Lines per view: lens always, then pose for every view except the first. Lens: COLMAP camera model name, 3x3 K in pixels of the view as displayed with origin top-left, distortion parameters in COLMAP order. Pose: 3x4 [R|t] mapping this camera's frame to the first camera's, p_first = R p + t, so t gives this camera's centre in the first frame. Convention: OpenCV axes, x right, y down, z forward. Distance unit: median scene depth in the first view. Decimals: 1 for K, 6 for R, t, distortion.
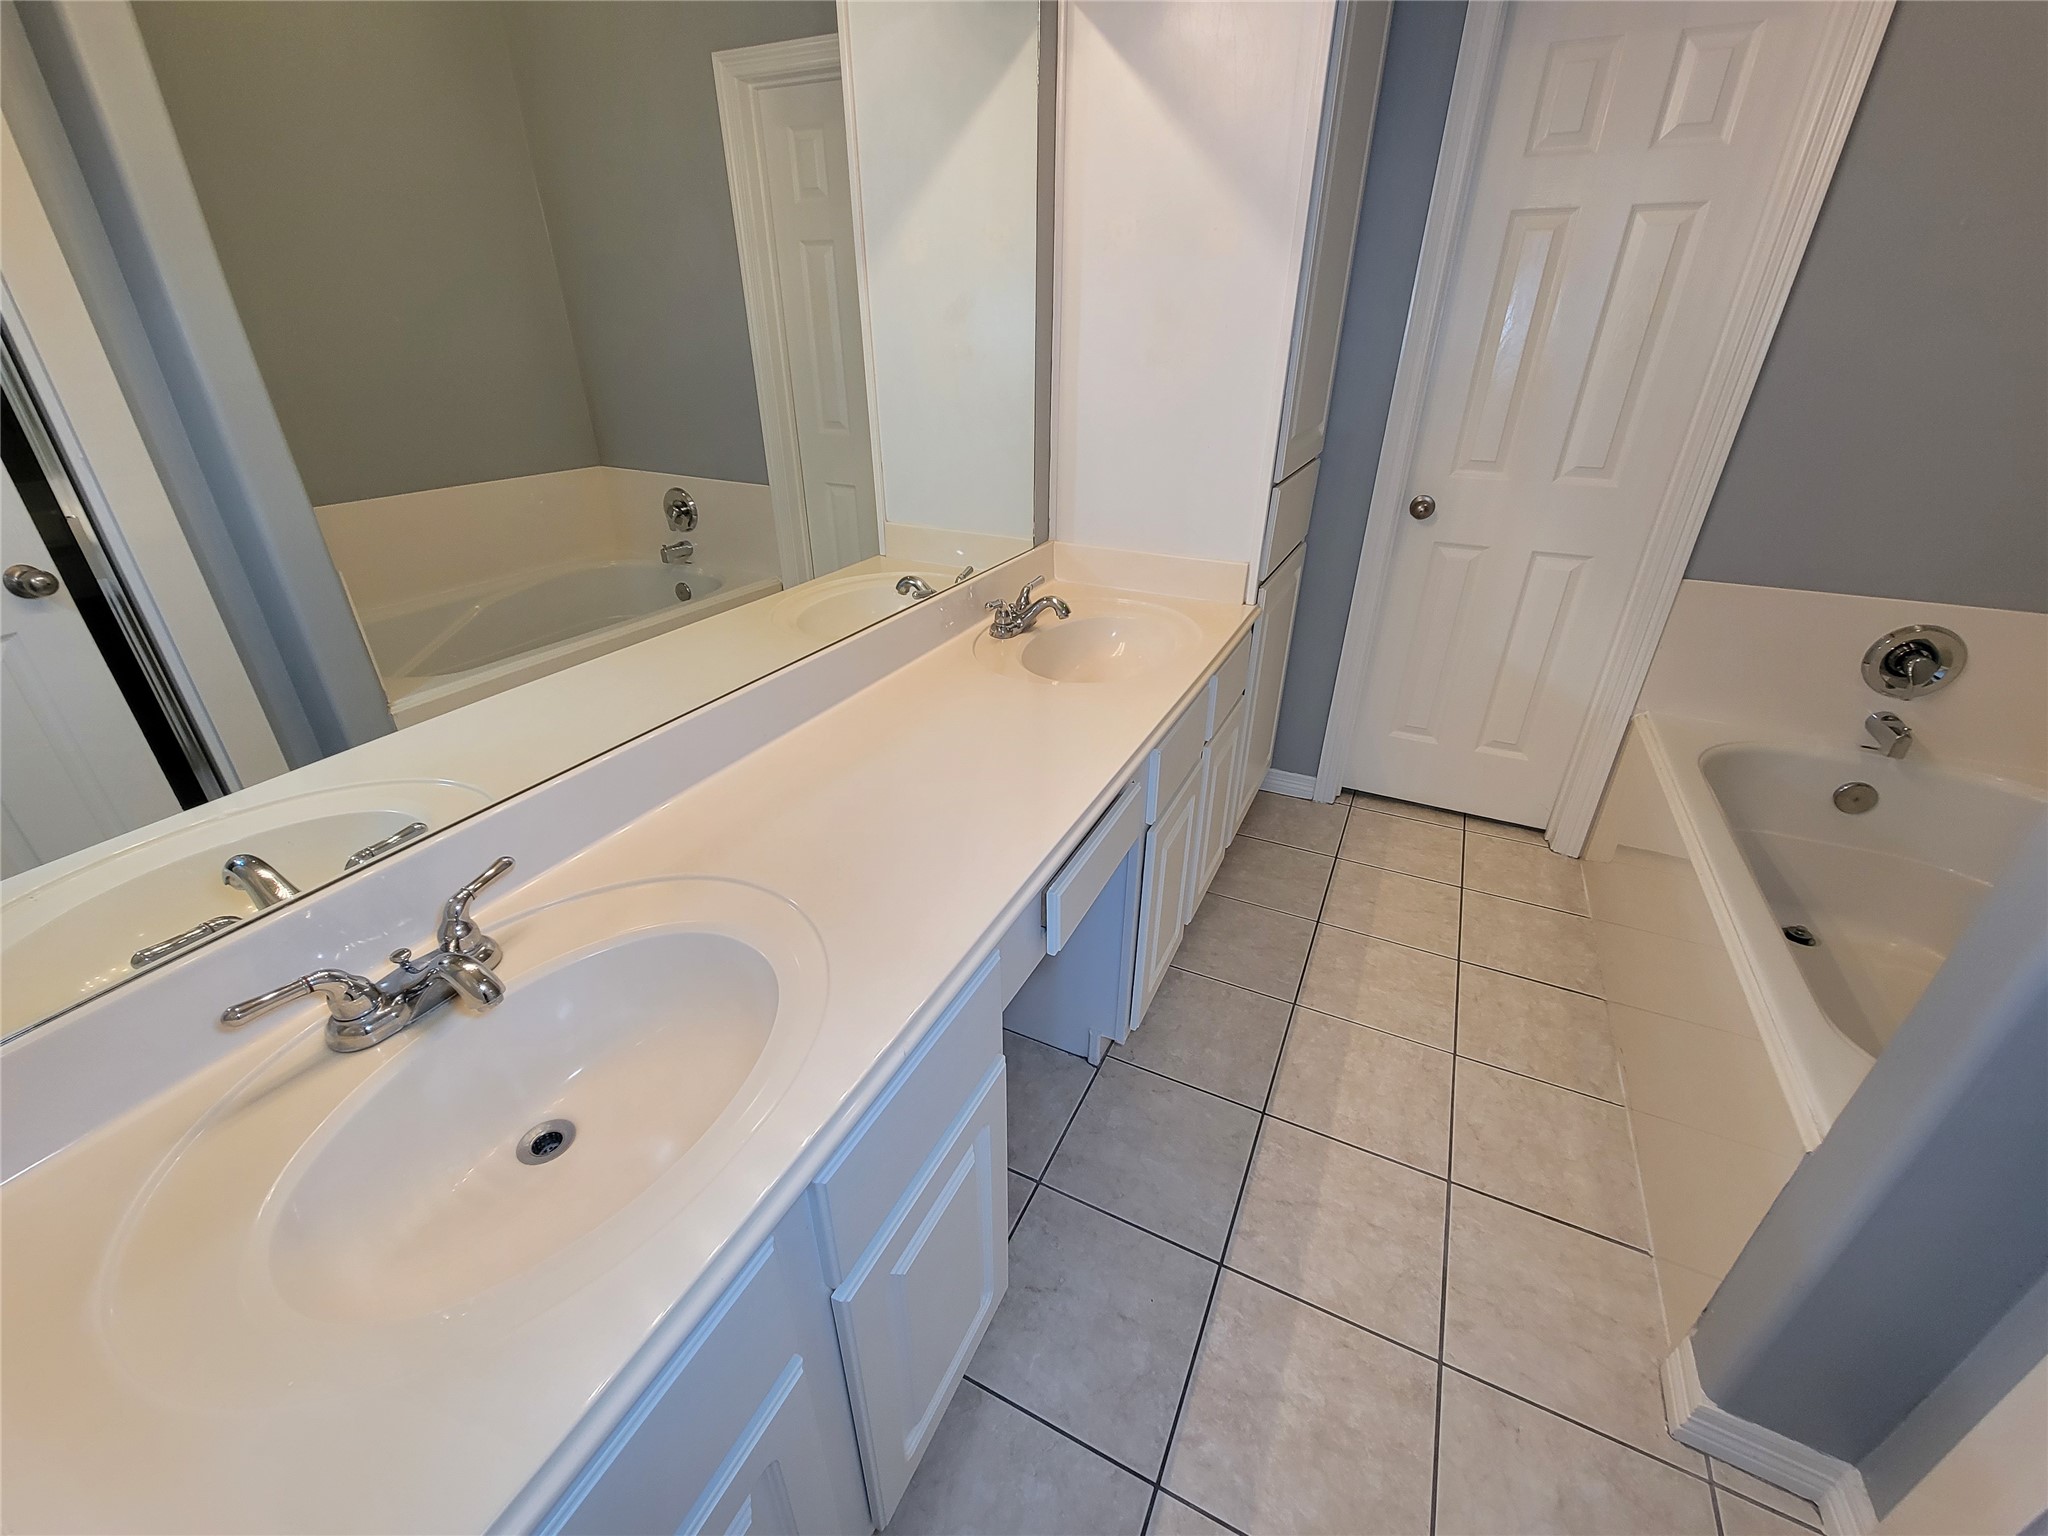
lens RADIAL K [[837.3, 0, 1017.3], [0, 837.3, 777.3], [0, 0, 1]] dist [0.003277, -0.004463]
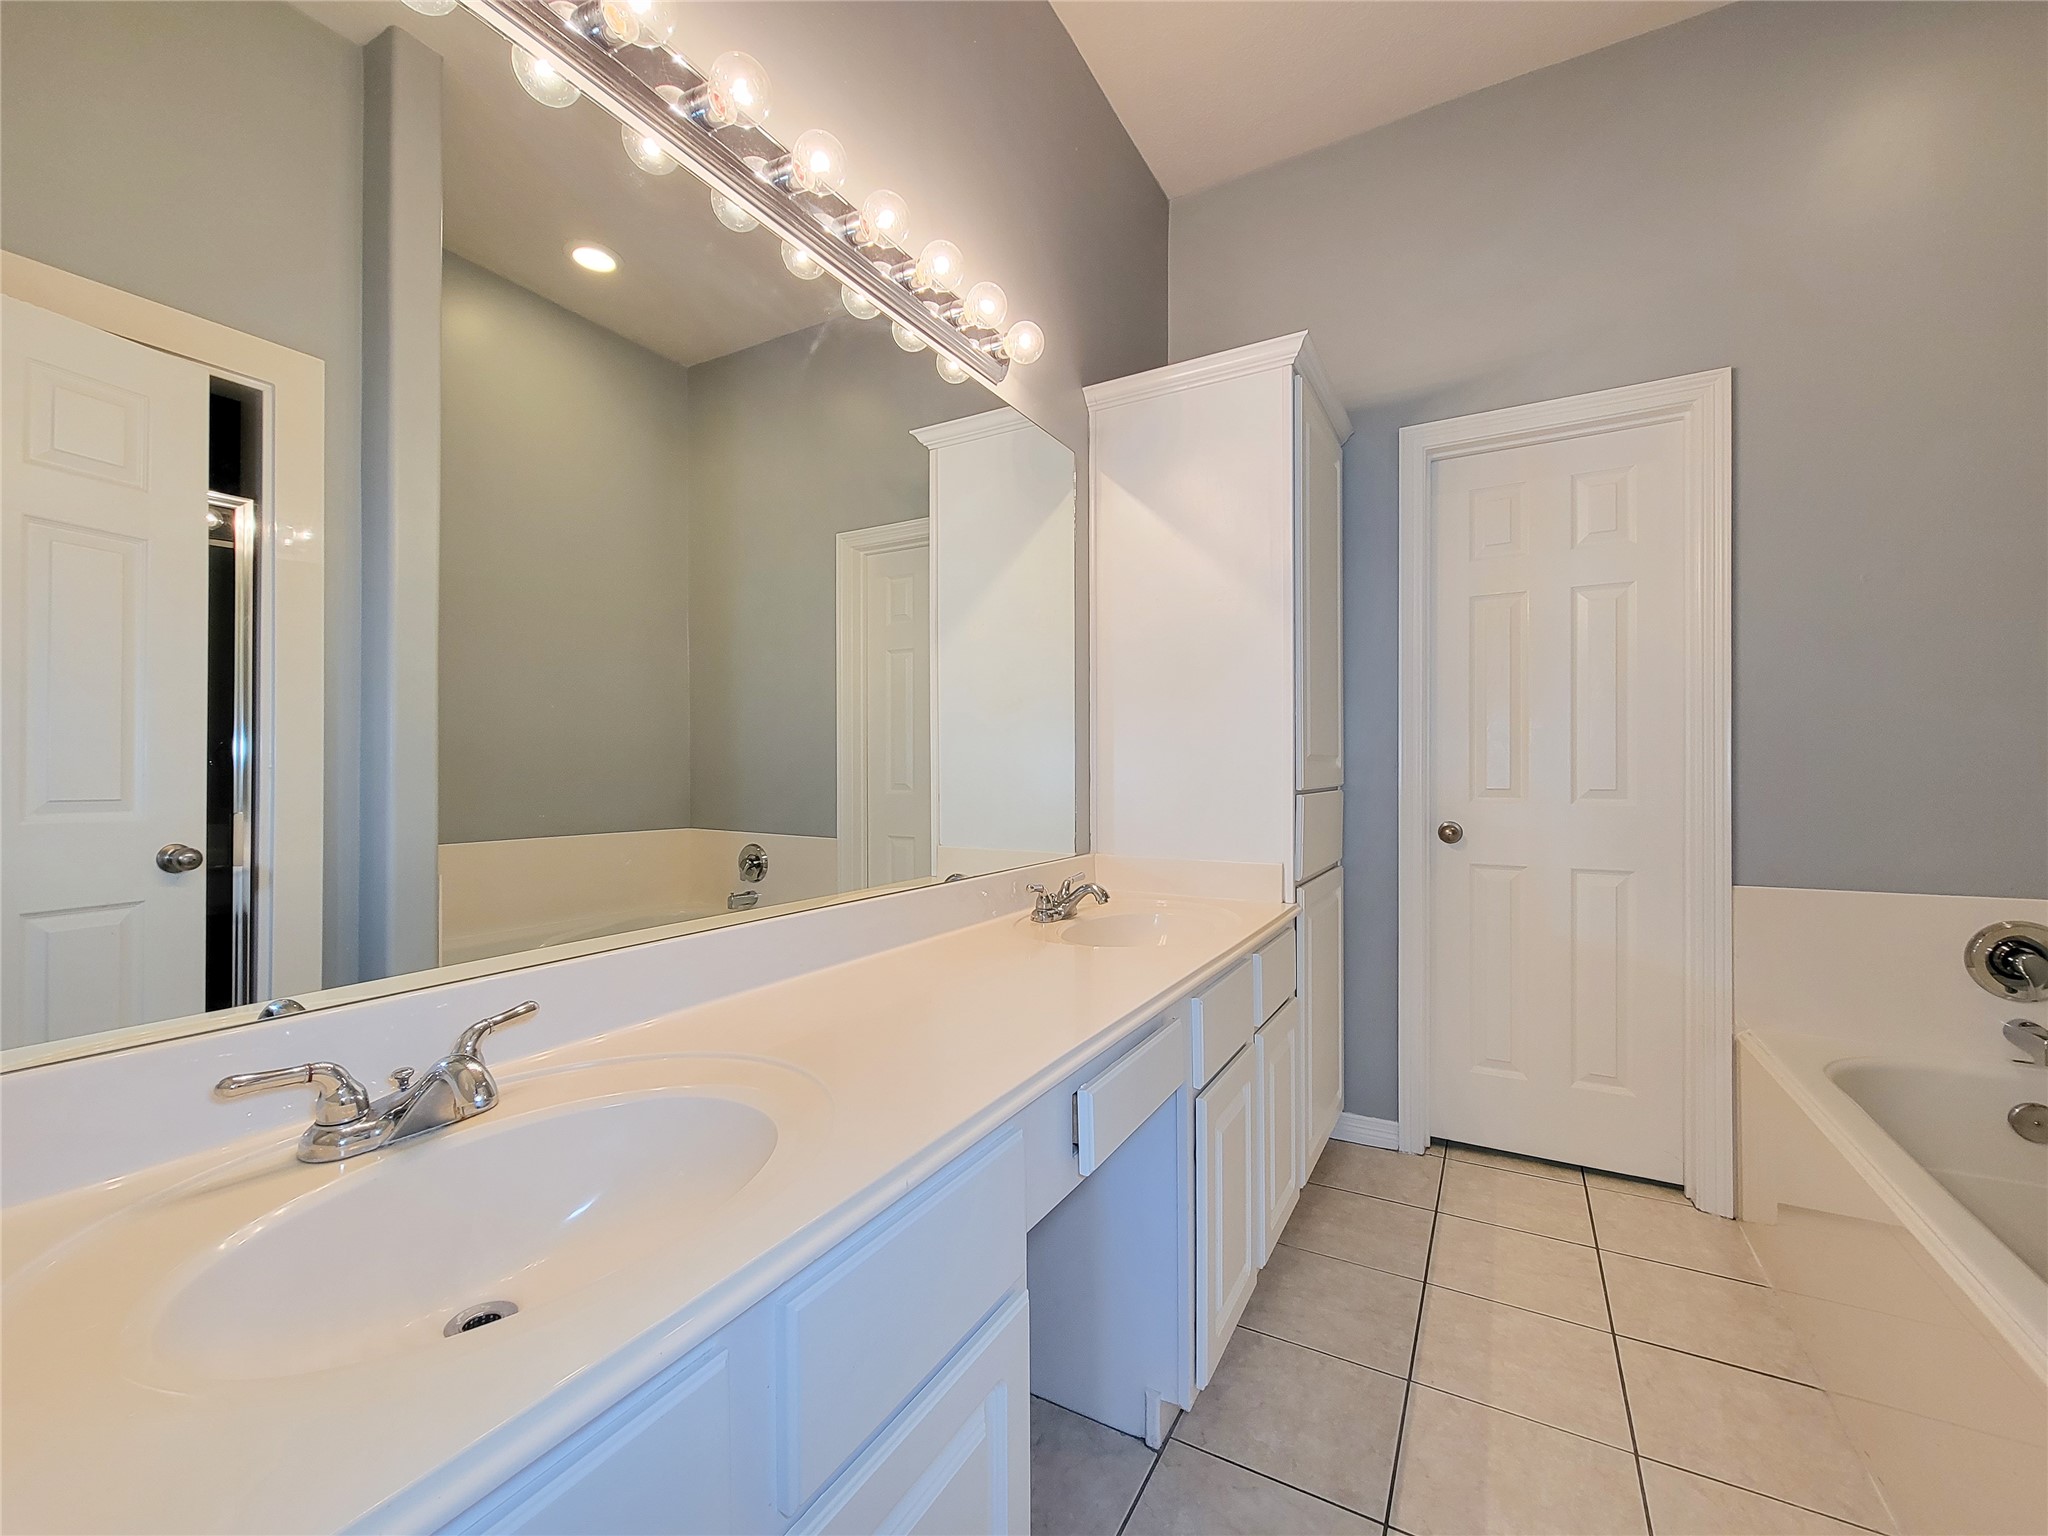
lens RADIAL K [[851.5, 0, 1018.1], [0, 851.5, 773.0], [0, 0, 1]] dist [-0.000991, -0.001036]
pose [[0.997874, -0.004368, -0.065023, 0.017672], [-0.027330, 0.877721, -0.478392, 0.152499], [0.059162, 0.479152, 0.875736, 0.005025]]
